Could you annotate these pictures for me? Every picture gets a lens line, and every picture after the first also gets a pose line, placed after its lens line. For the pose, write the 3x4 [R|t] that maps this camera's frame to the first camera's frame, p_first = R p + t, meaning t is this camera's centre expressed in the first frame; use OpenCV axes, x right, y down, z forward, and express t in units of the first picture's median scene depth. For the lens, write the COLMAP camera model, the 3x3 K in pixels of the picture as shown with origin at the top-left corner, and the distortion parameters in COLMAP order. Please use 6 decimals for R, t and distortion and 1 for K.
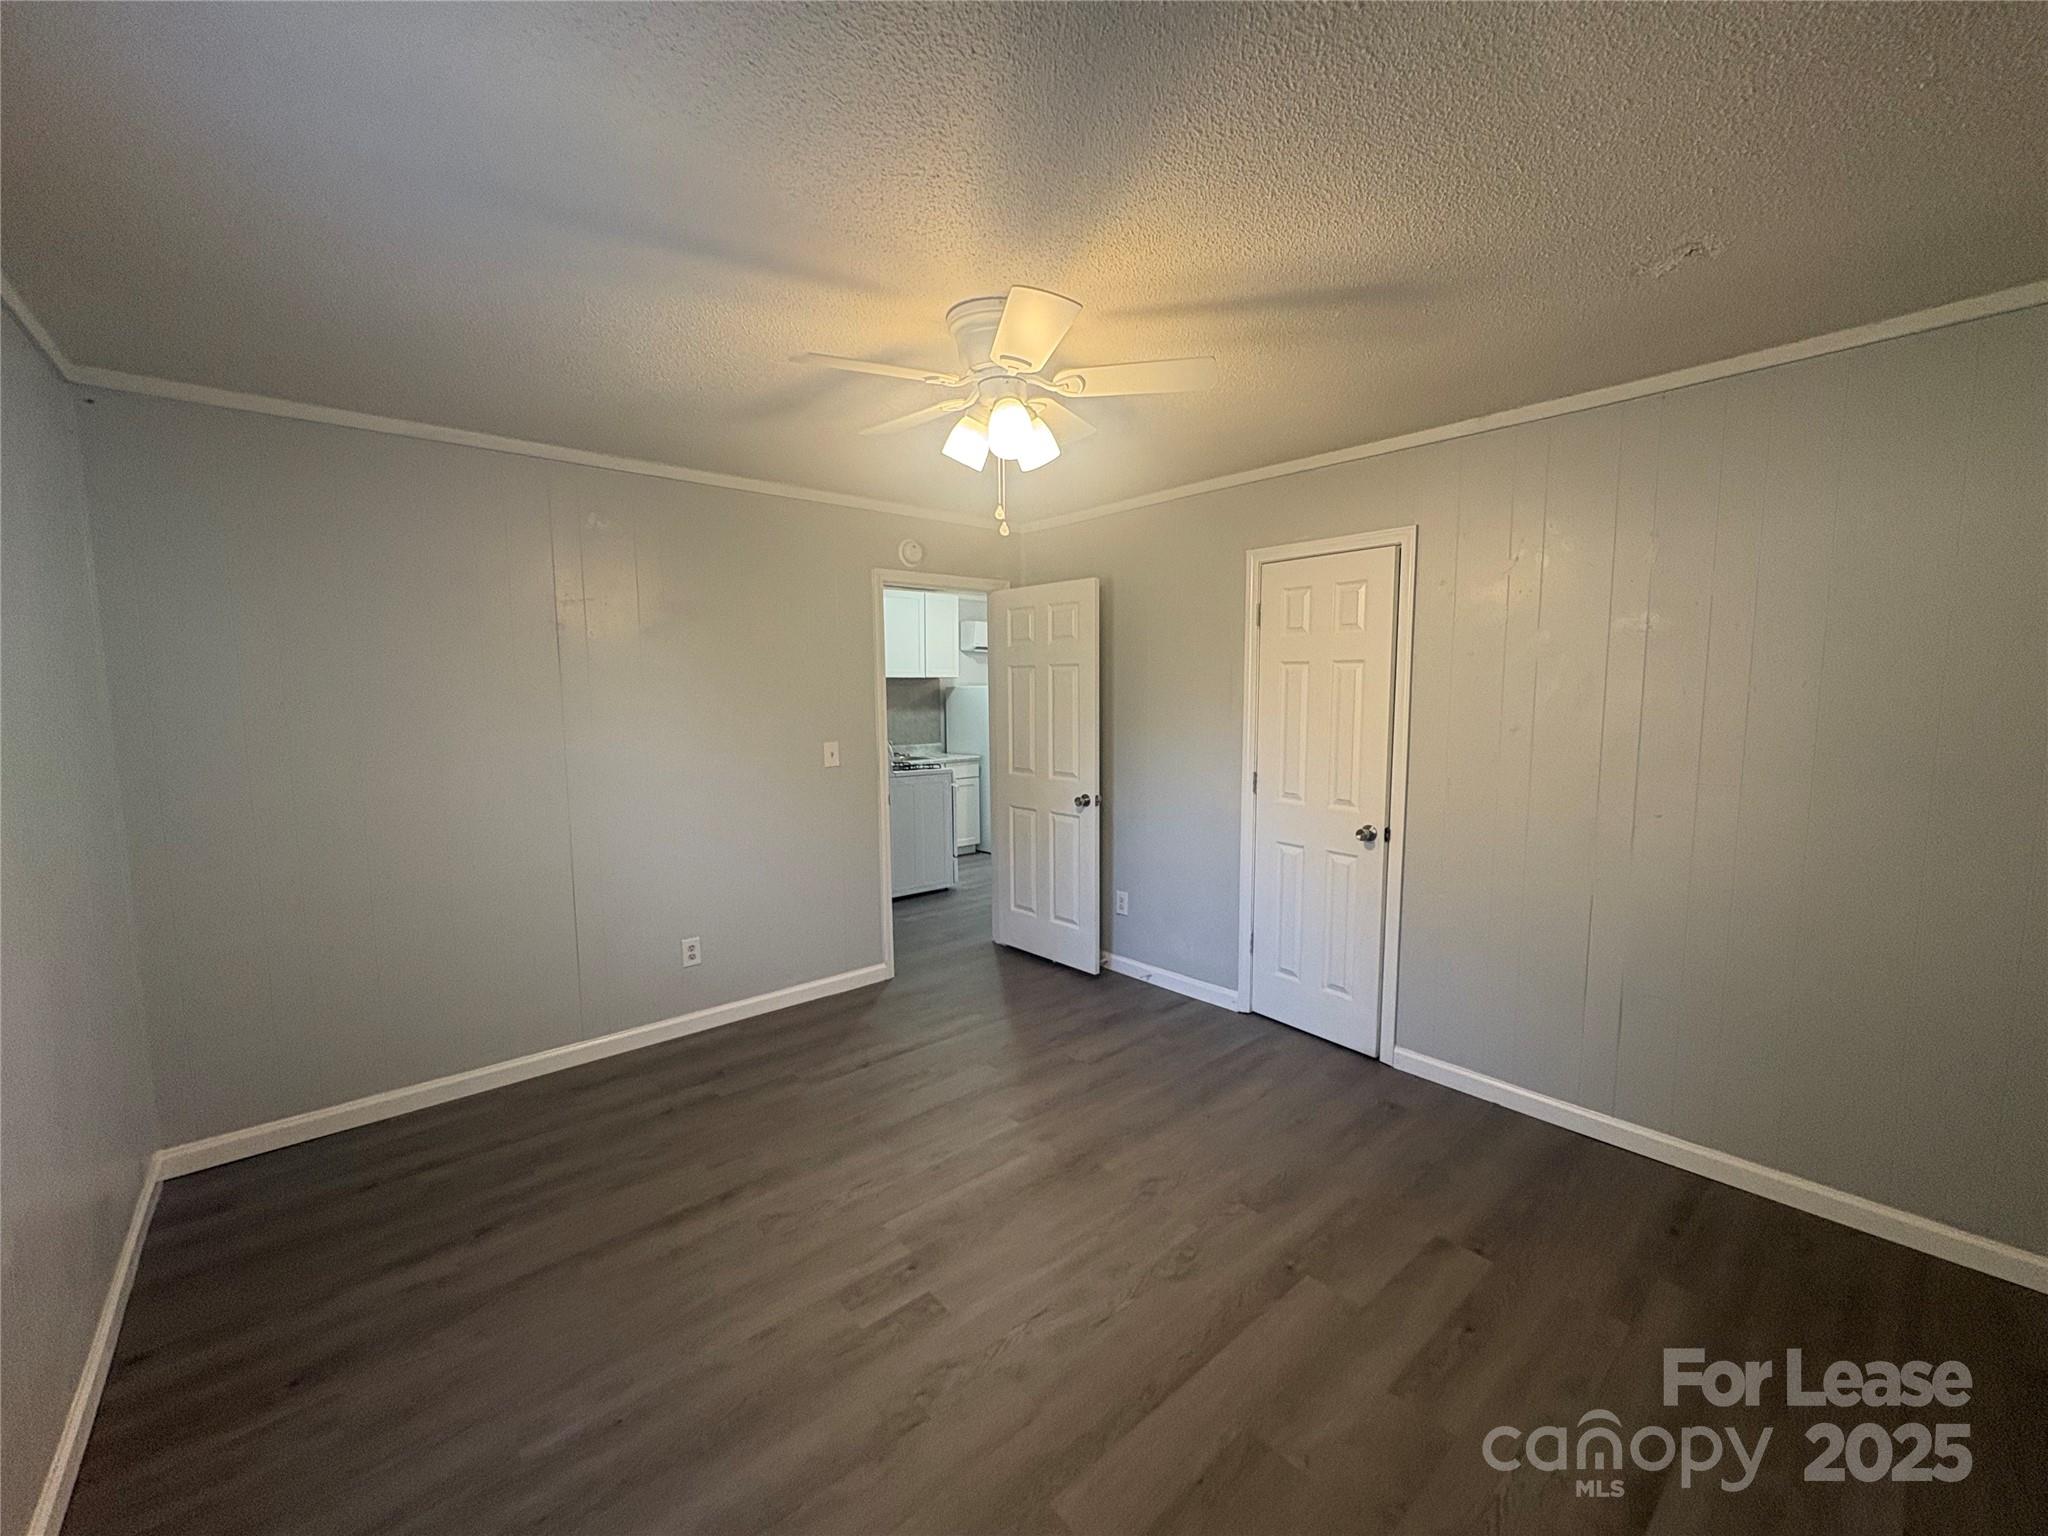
lens RADIAL K [[826.7, 0, 1024.6], [0, 826.7, 761.4], [0, 0, 1]] dist [0.002016, 0.000096]
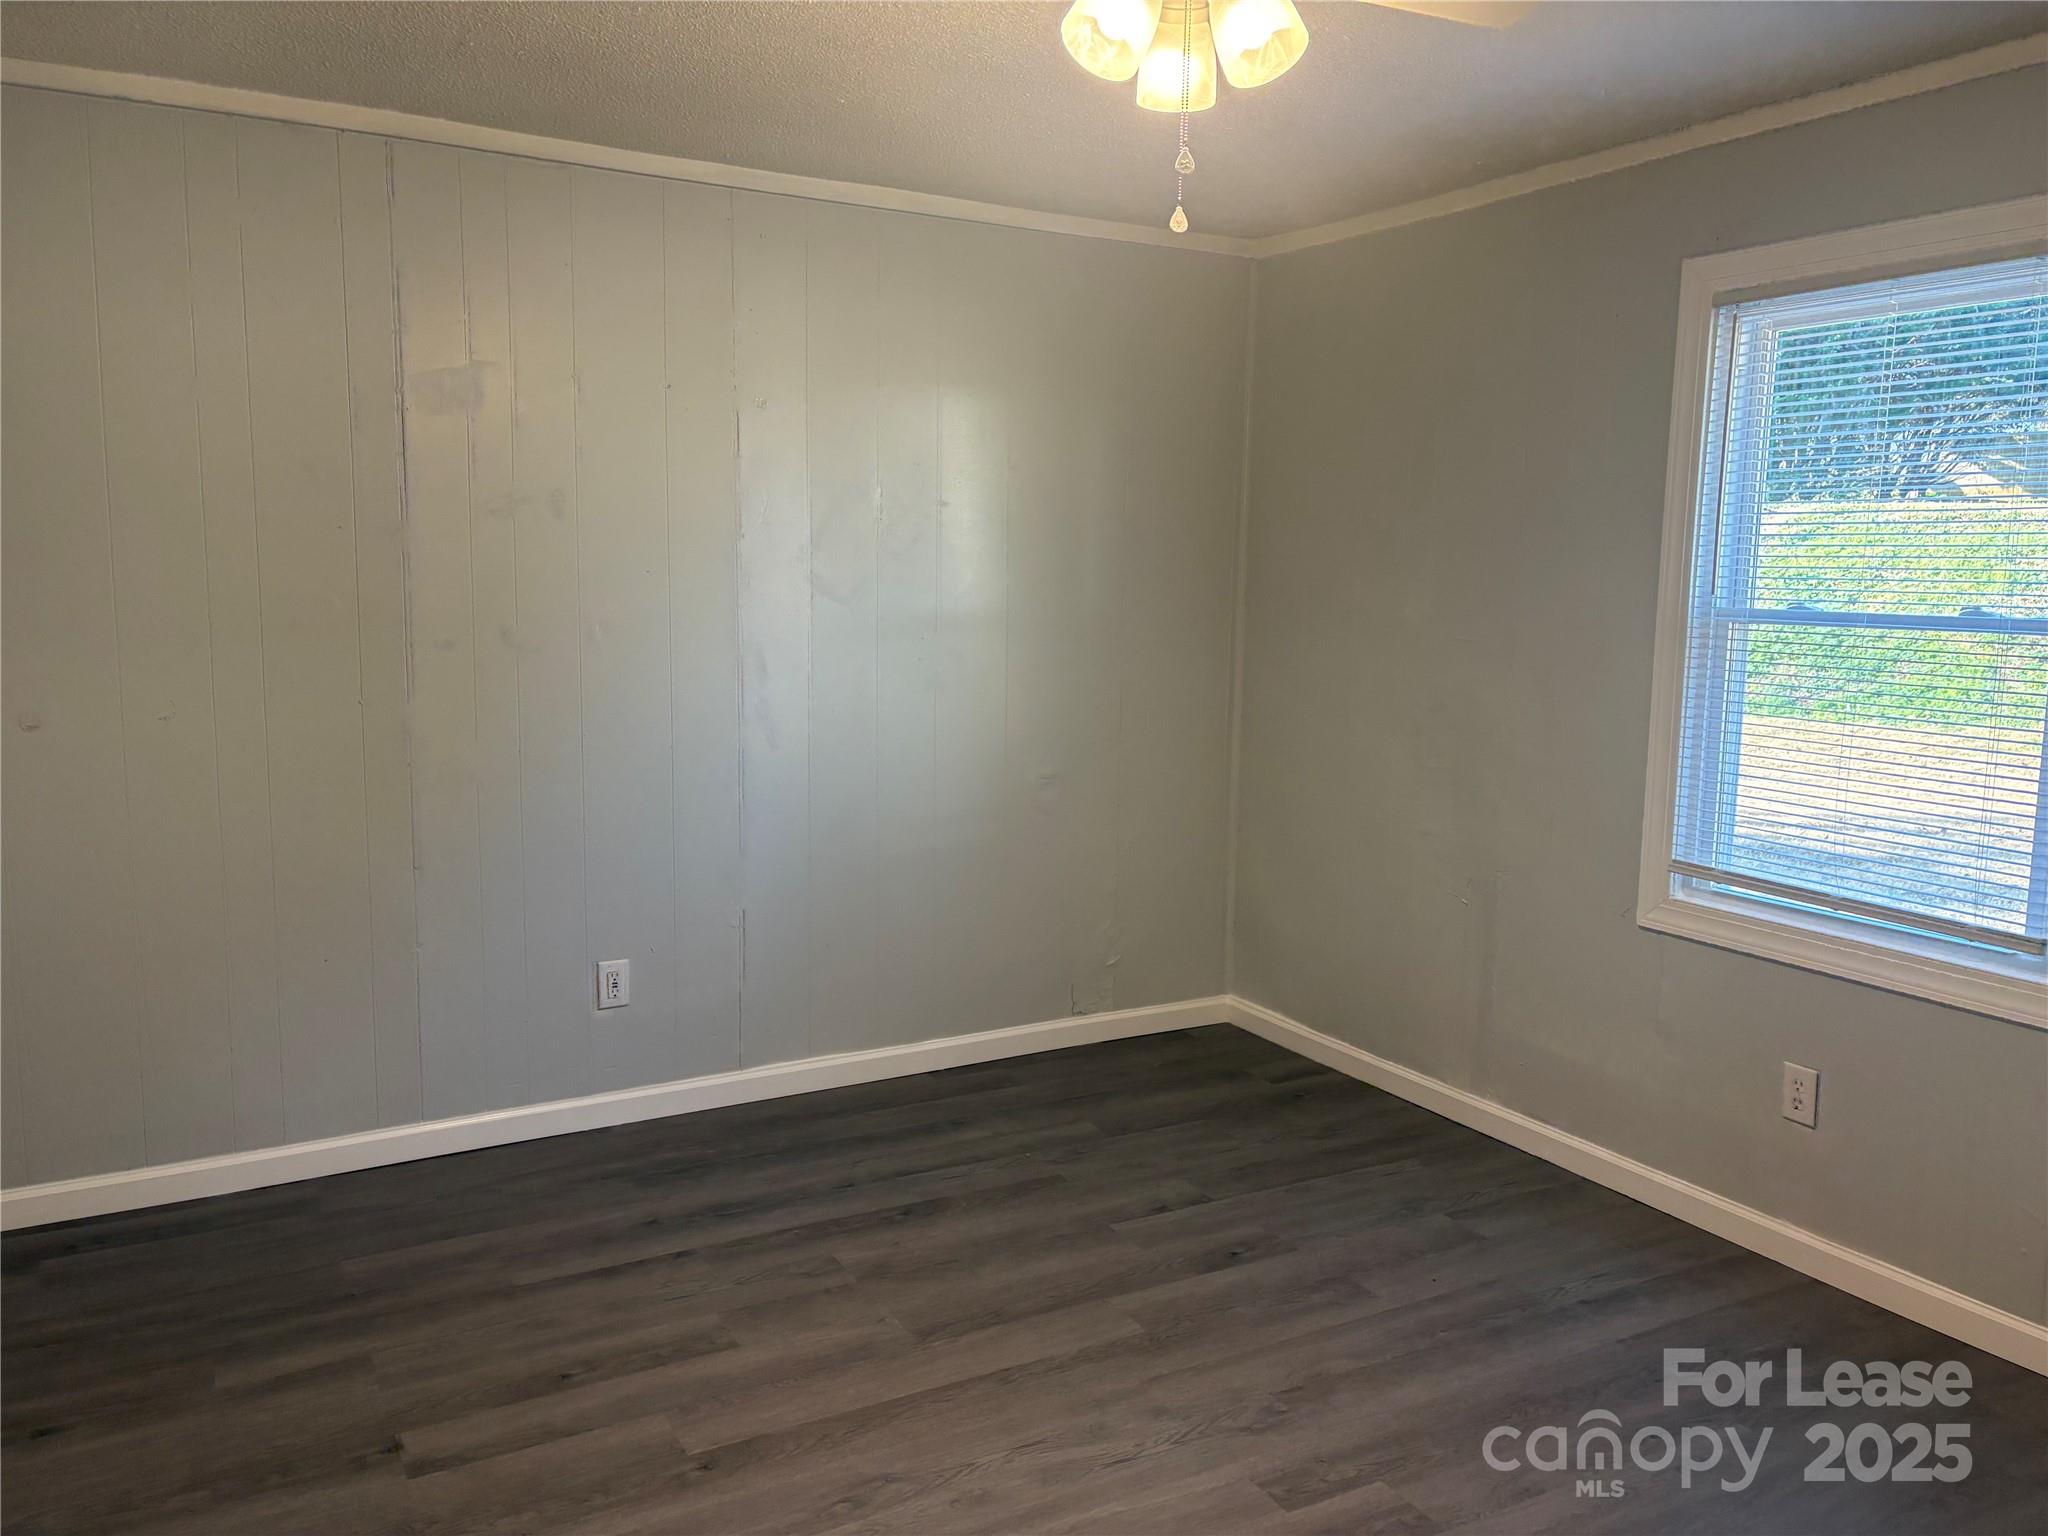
lens RADIAL K [[1563.3, 0, 1024.0], [0, 1563.3, 768.0], [0, 0, 1]] dist [0.062450, -0.064343]
pose [[-0.981824, -0.031922, 0.187090, -0.118112], [0.009572, 0.976171, 0.216793, -0.155488], [-0.189552, 0.214644, -0.958122, 1.940134]]
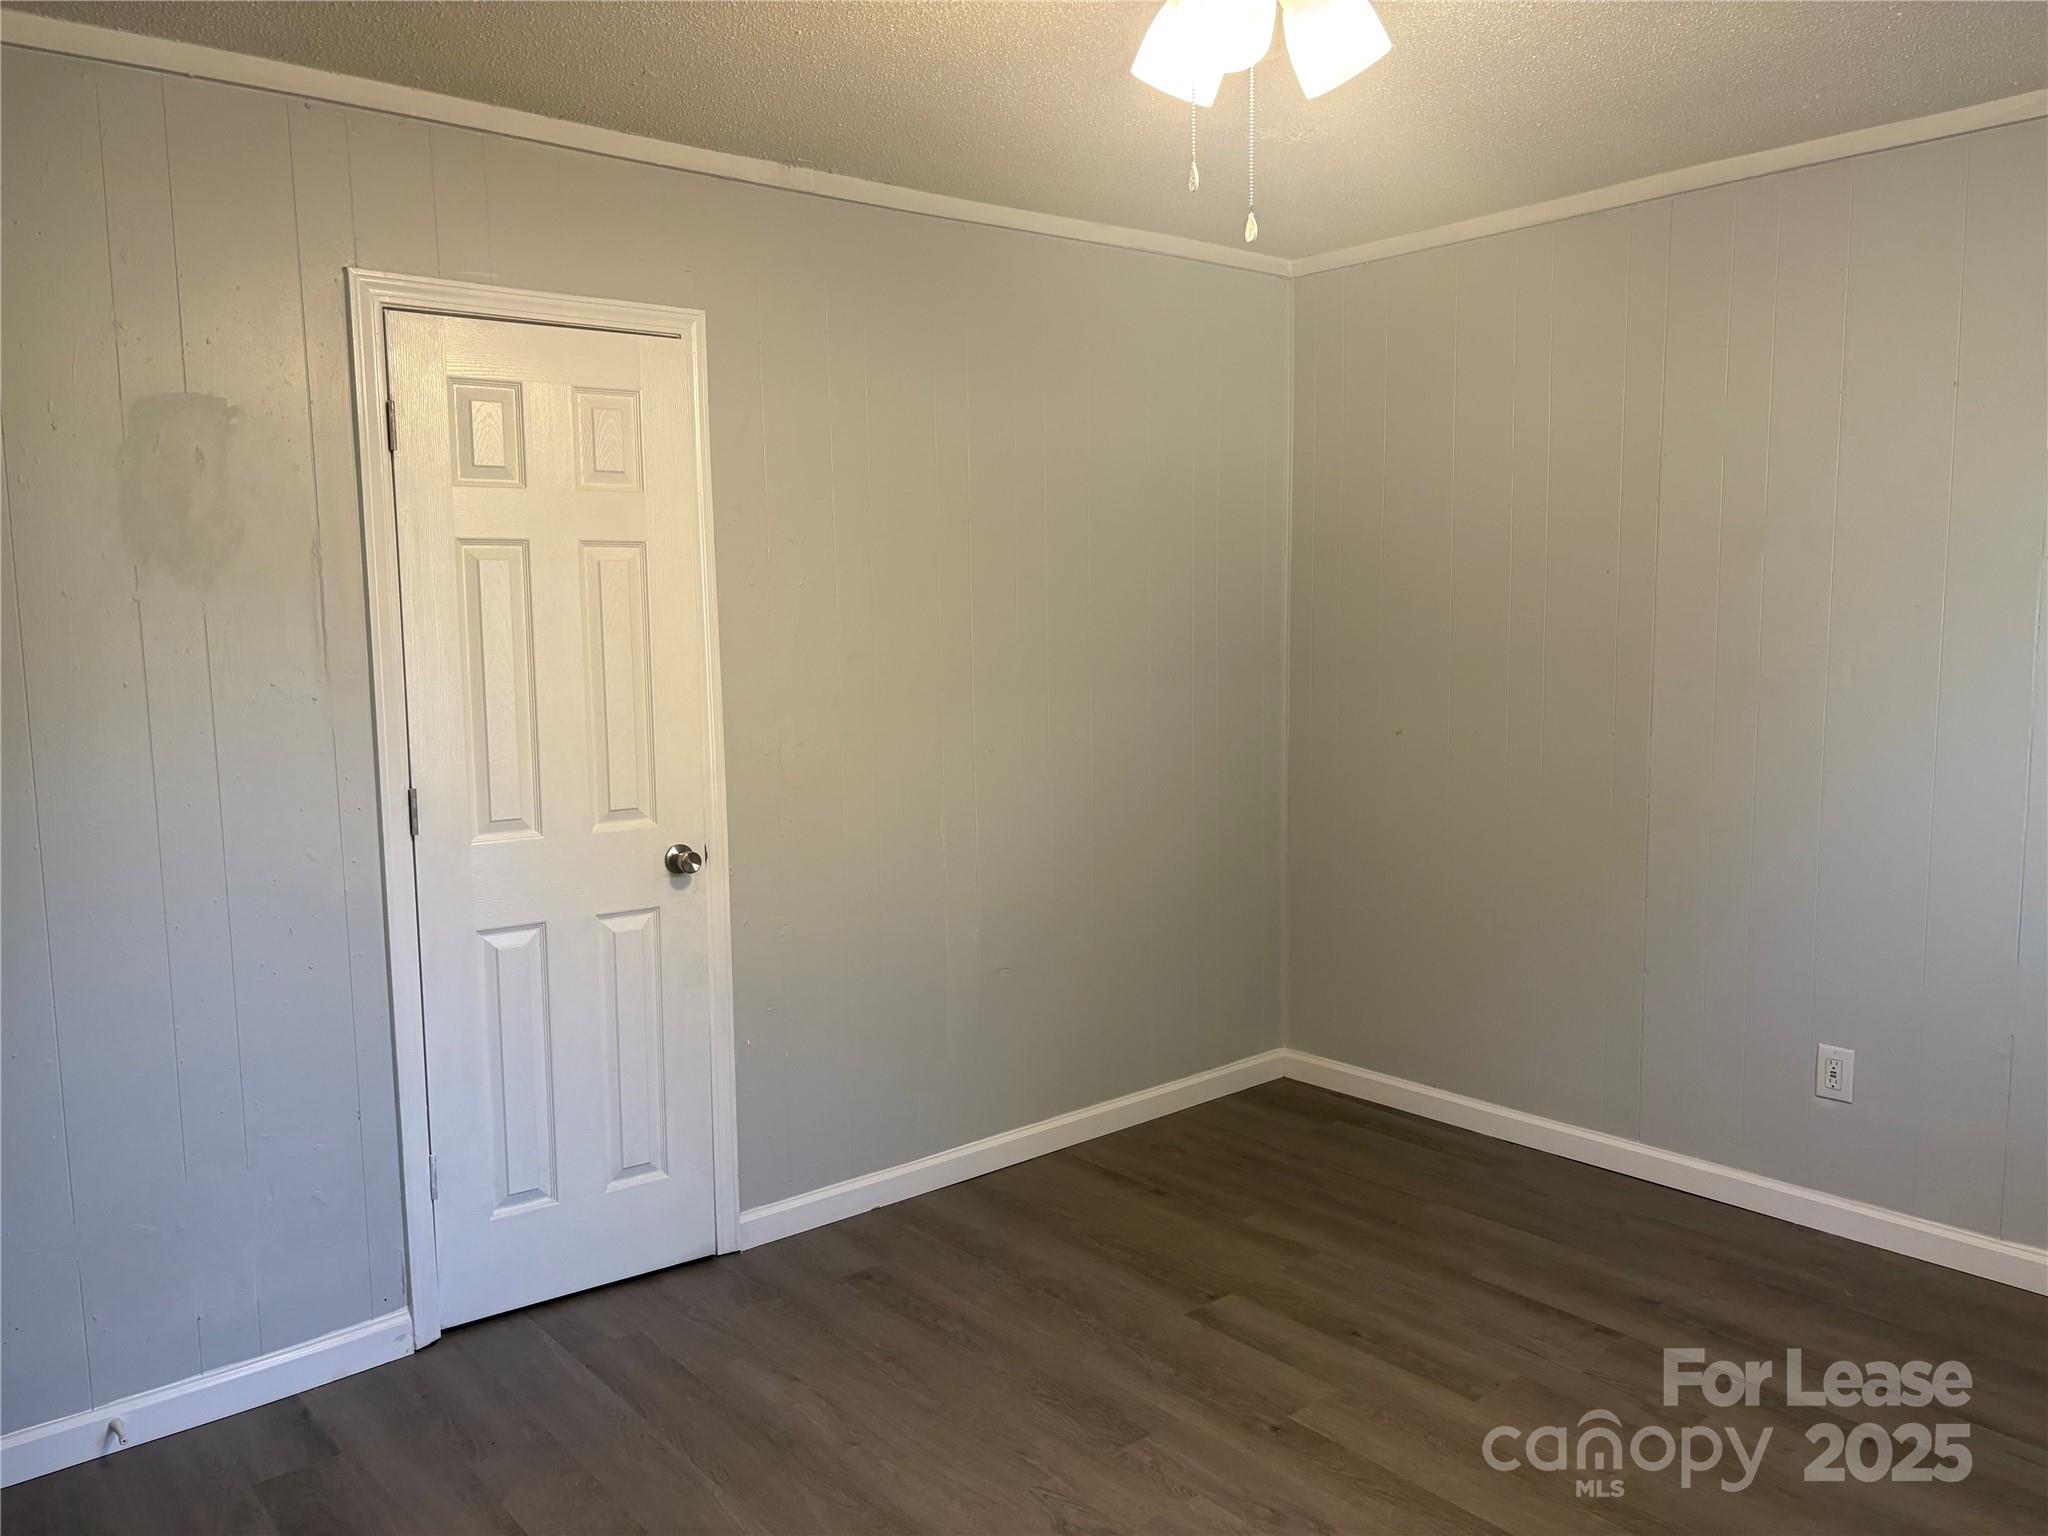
lens RADIAL K [[1563.3, 0, 1024.0], [0, 1563.3, 768.0], [0, 0, 1]] dist [0.062450, -0.064343]
pose [[0.011944, -0.100504, 0.994865, -0.902894], [0.105539, 0.989505, 0.098695, -0.076606], [-0.994343, 0.103819, 0.022426, 1.096672]]
